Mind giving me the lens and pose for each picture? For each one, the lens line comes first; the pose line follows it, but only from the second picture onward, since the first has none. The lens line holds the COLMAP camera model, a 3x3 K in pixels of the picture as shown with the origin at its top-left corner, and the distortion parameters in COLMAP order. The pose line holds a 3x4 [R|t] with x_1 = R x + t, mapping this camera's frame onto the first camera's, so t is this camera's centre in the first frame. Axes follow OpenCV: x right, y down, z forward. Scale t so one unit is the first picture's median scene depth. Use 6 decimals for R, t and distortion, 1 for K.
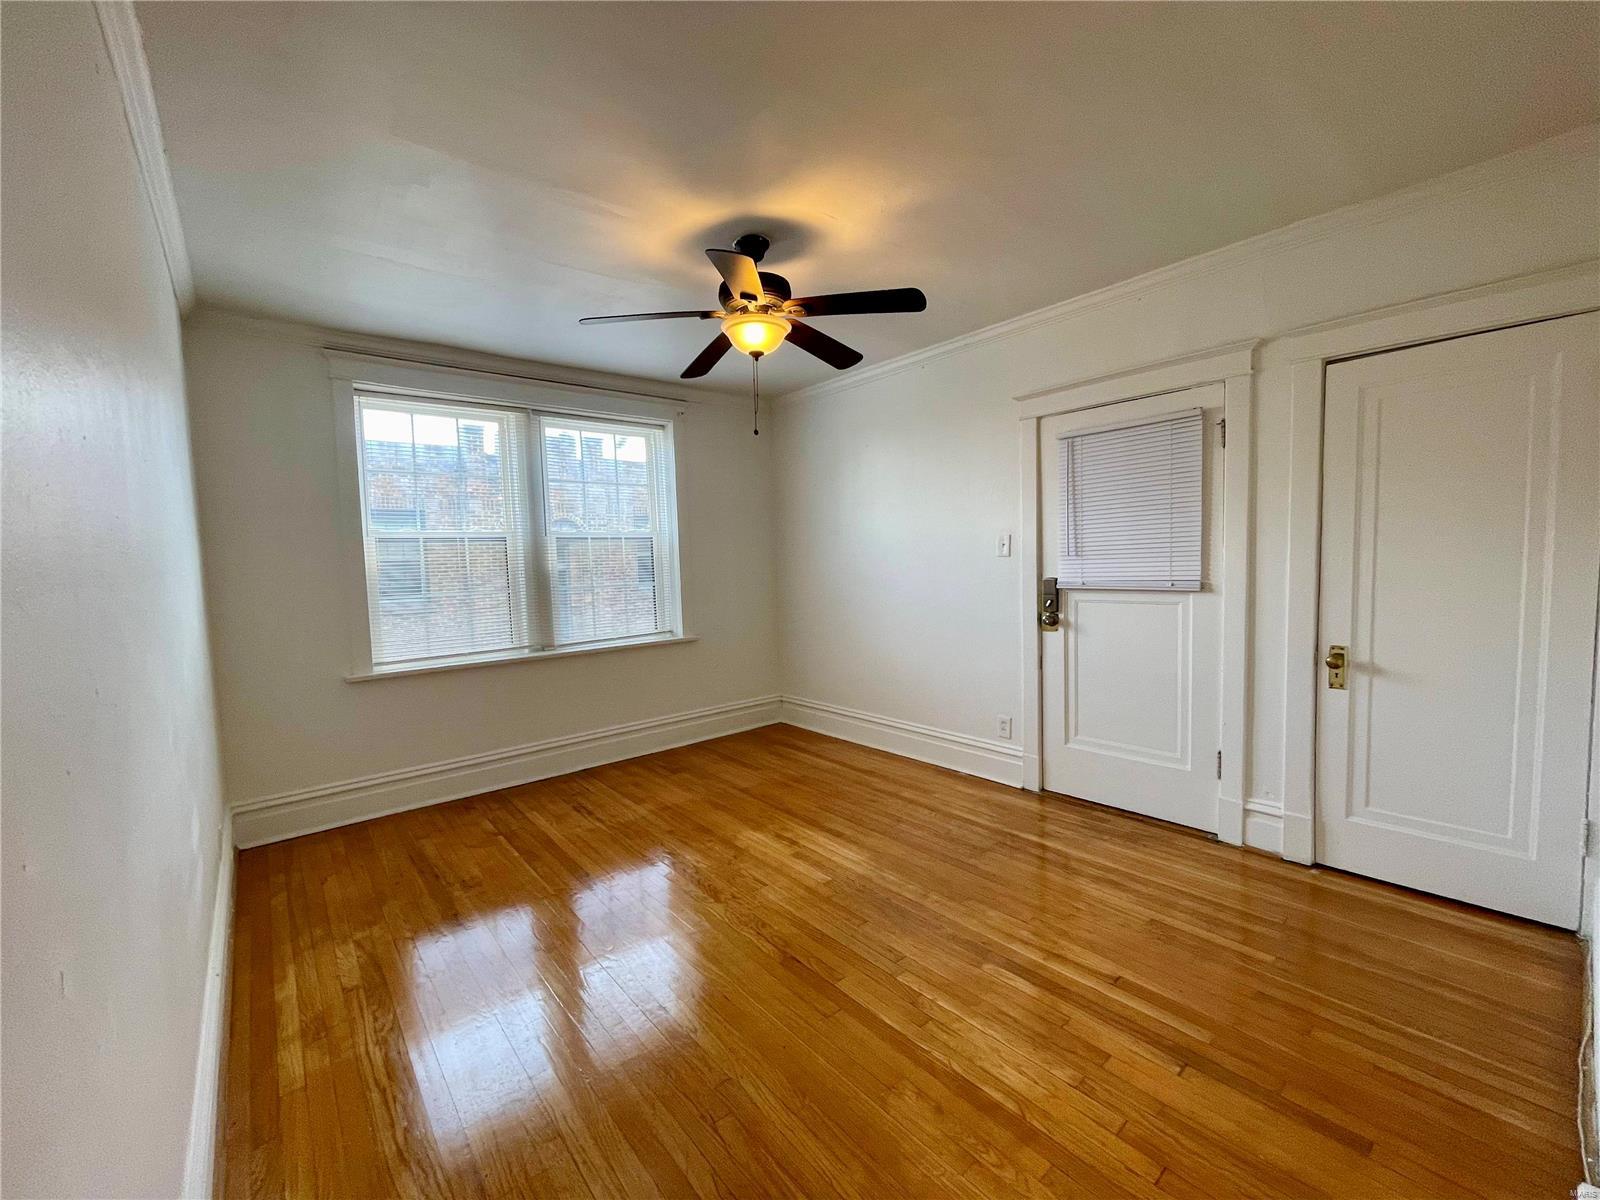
lens RADIAL K [[651.6, 0, 780.5], [0, 651.6, 603.0], [0, 0, 1]] dist [-0.002029, -0.000032]
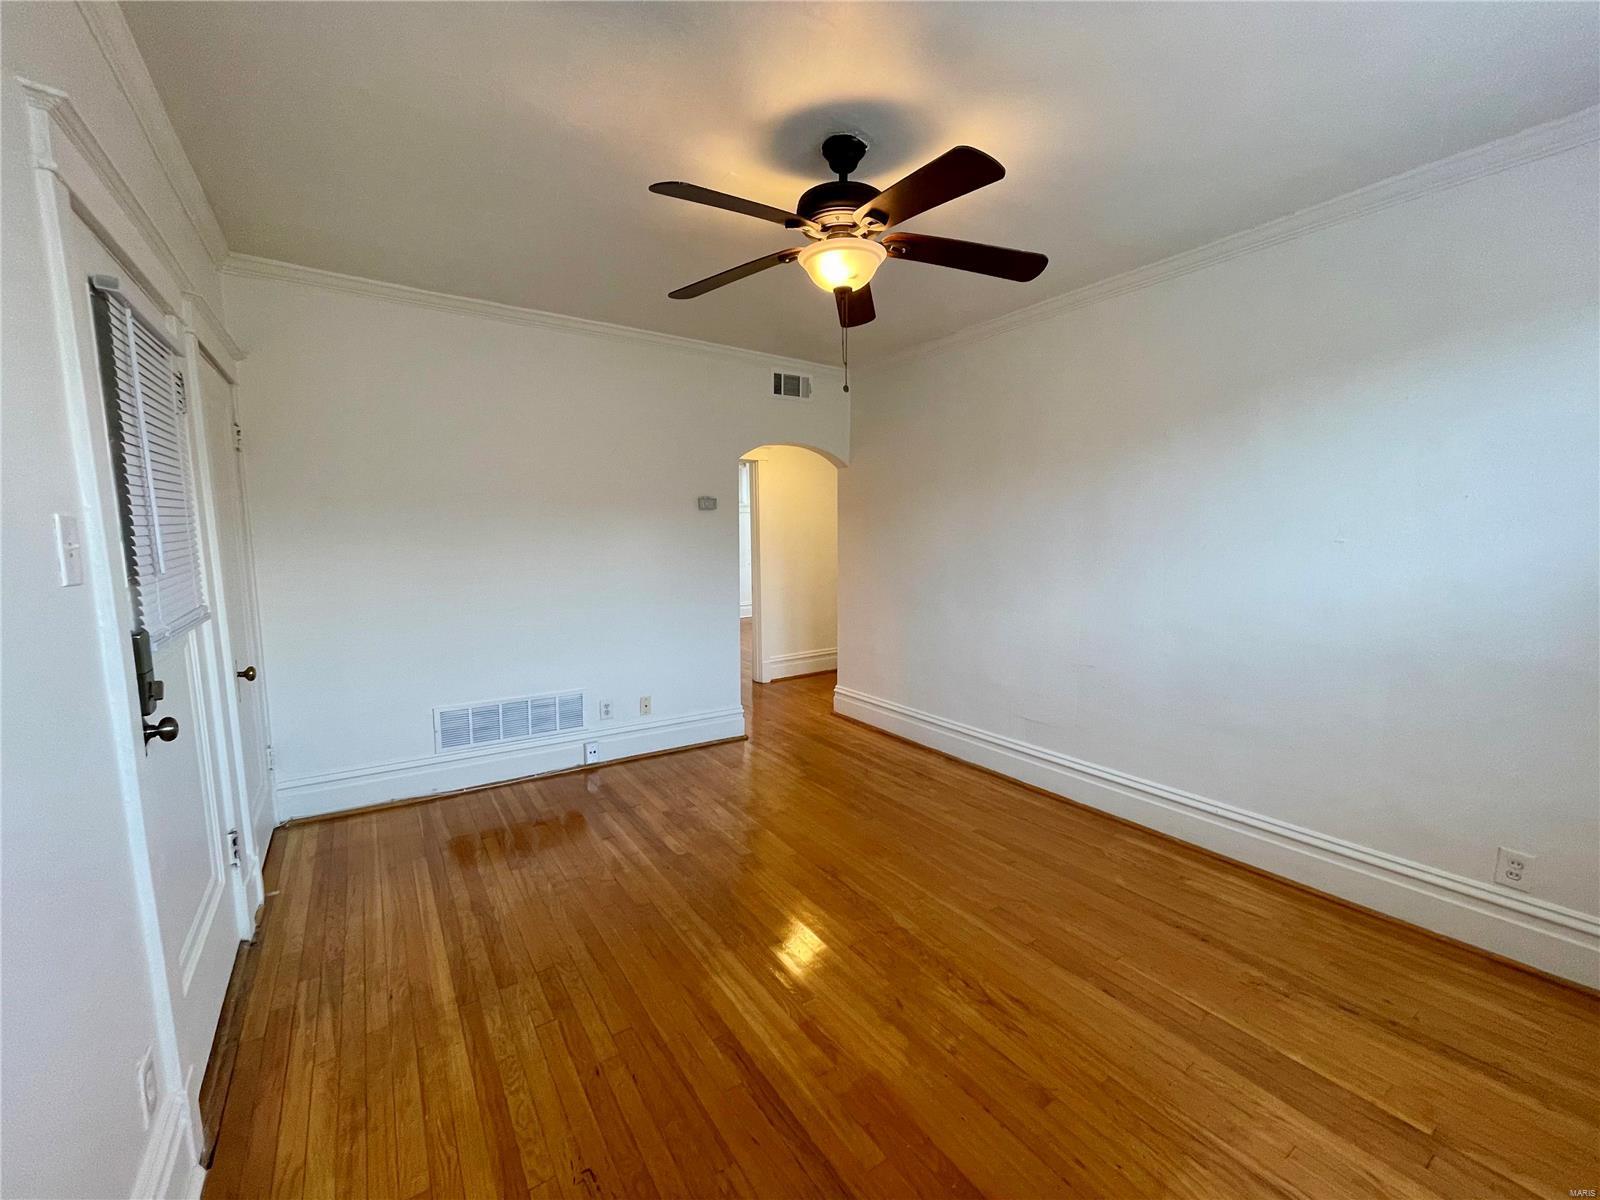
lens RADIAL K [[650.8, 0, 796.8], [0, 650.8, 607.1], [0, 0, 1]] dist [-0.000372, -0.000086]
pose [[-0.996048, 0.024963, 0.085239, -0.031201], [0.040853, 0.980911, 0.190116, -0.126280], [-0.078866, 0.192846, -0.978054, 1.498422]]
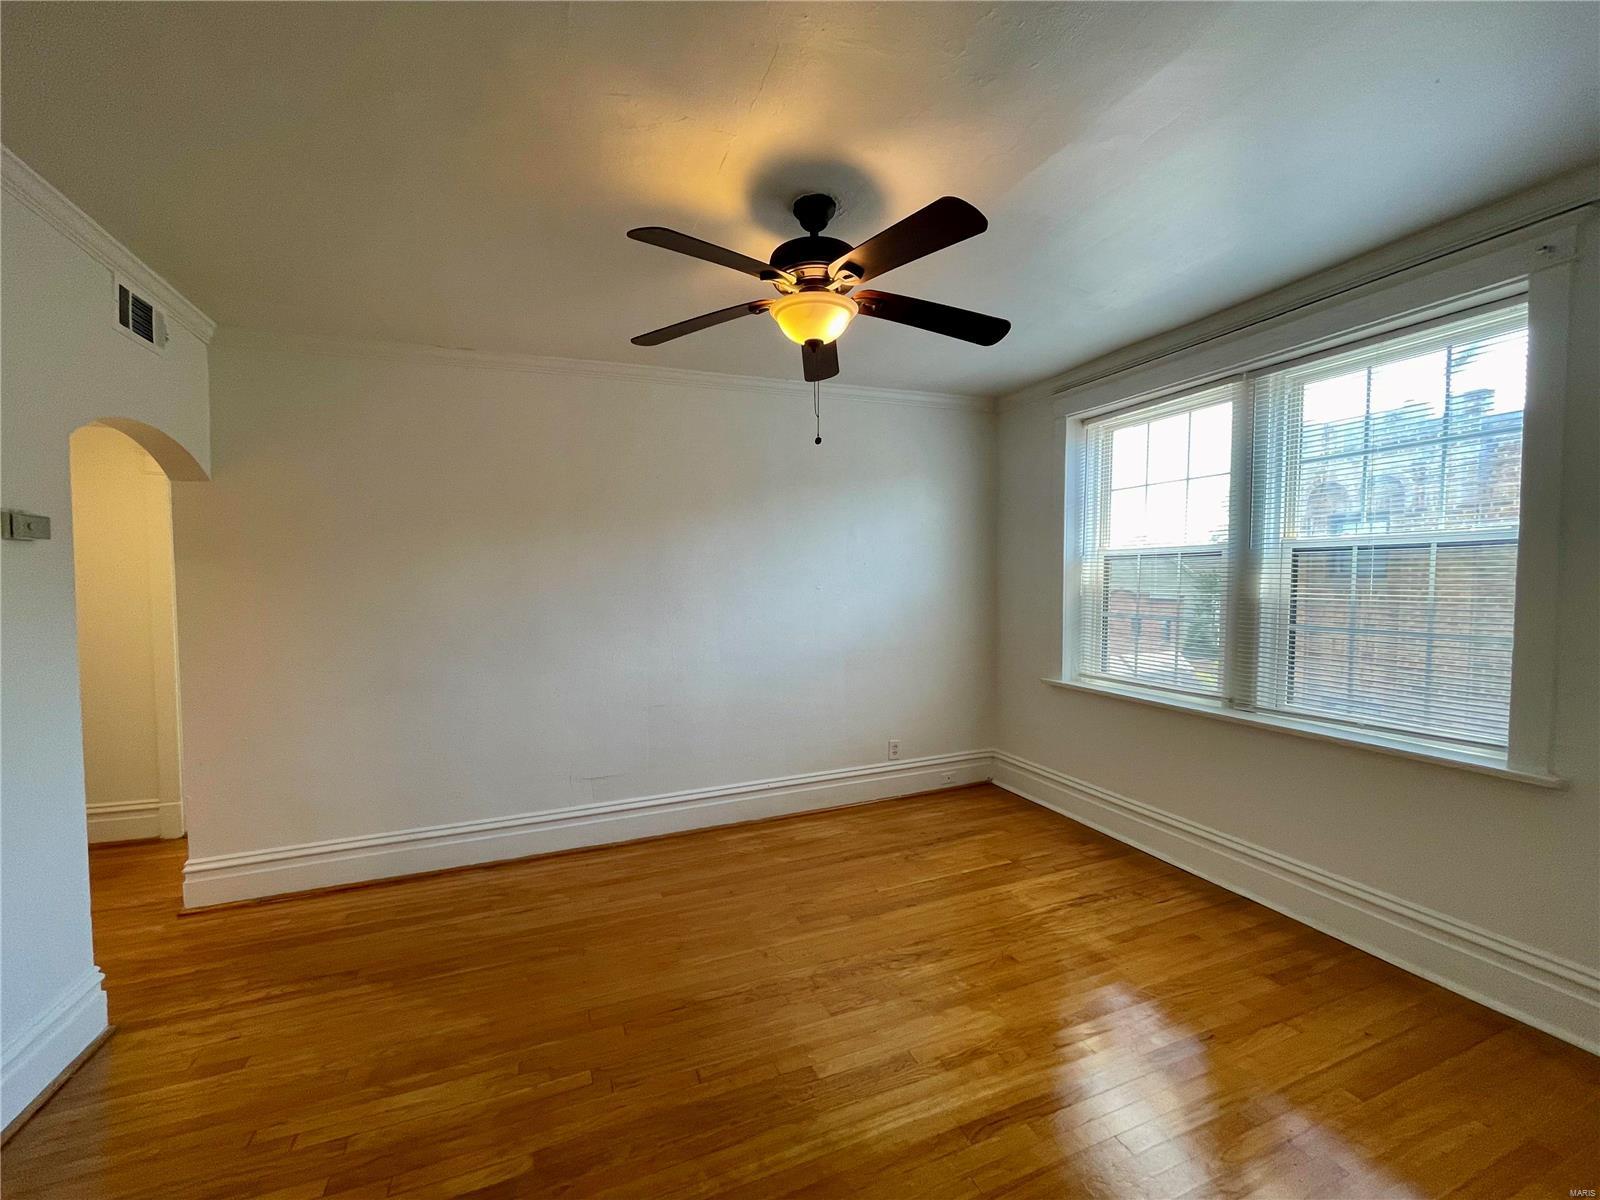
lens RADIAL K [[647.1, 0, 799.0], [0, 647.1, 605.7], [0, 0, 1]] dist [-0.000199, 0.000148]
pose [[-0.290866, 0.074835, -0.953833, 0.603184], [-0.052977, 0.994147, 0.094153, -0.110197], [0.955296, 0.077917, -0.285199, 0.994294]]
